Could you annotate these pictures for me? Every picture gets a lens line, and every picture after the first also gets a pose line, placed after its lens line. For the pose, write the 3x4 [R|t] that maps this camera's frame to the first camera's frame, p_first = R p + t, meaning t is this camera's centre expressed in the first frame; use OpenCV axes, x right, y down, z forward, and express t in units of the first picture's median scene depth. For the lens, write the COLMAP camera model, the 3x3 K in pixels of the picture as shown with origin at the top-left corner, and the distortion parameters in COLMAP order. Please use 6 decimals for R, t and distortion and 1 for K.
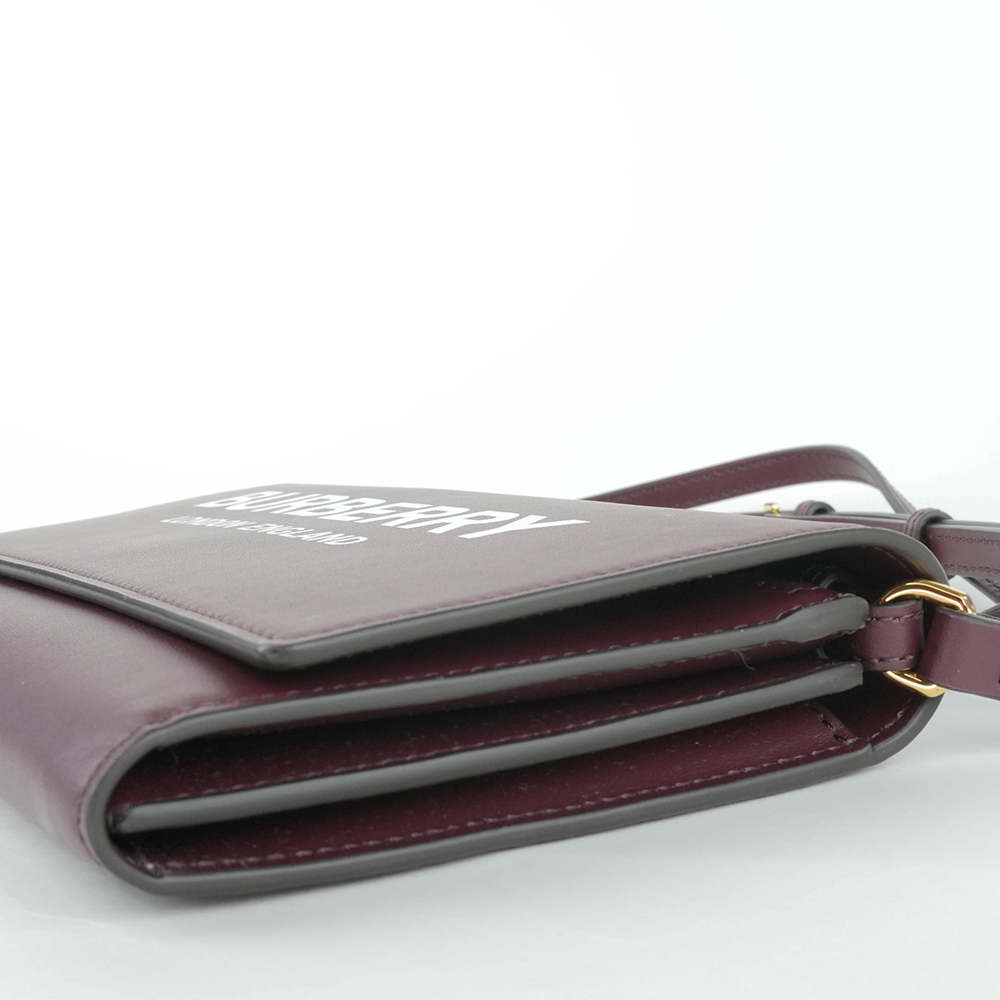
lens RADIAL K [[1800.4, 0, 500.0], [0, 1800.4, 500.0], [0, 0, 1]] dist [0.061938, -0.057017]
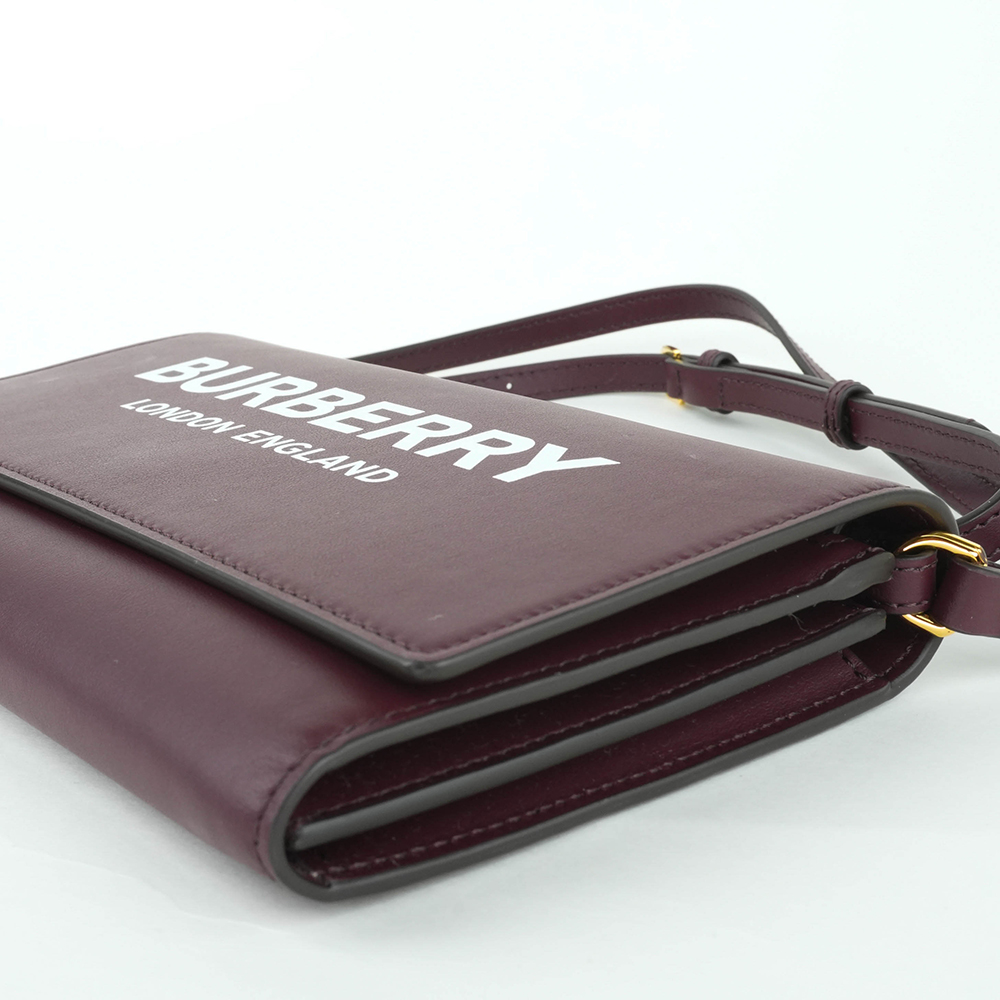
lens RADIAL K [[1800.4, 0, 500.0], [0, 1800.4, 500.0], [0, 0, 1]] dist [0.061938, -0.057017]
pose [[0.985291, -0.015193, 0.170207, -0.213130], [-0.016375, 0.983061, 0.182544, -0.169820], [-0.170098, -0.182647, 0.968353, -0.006946]]
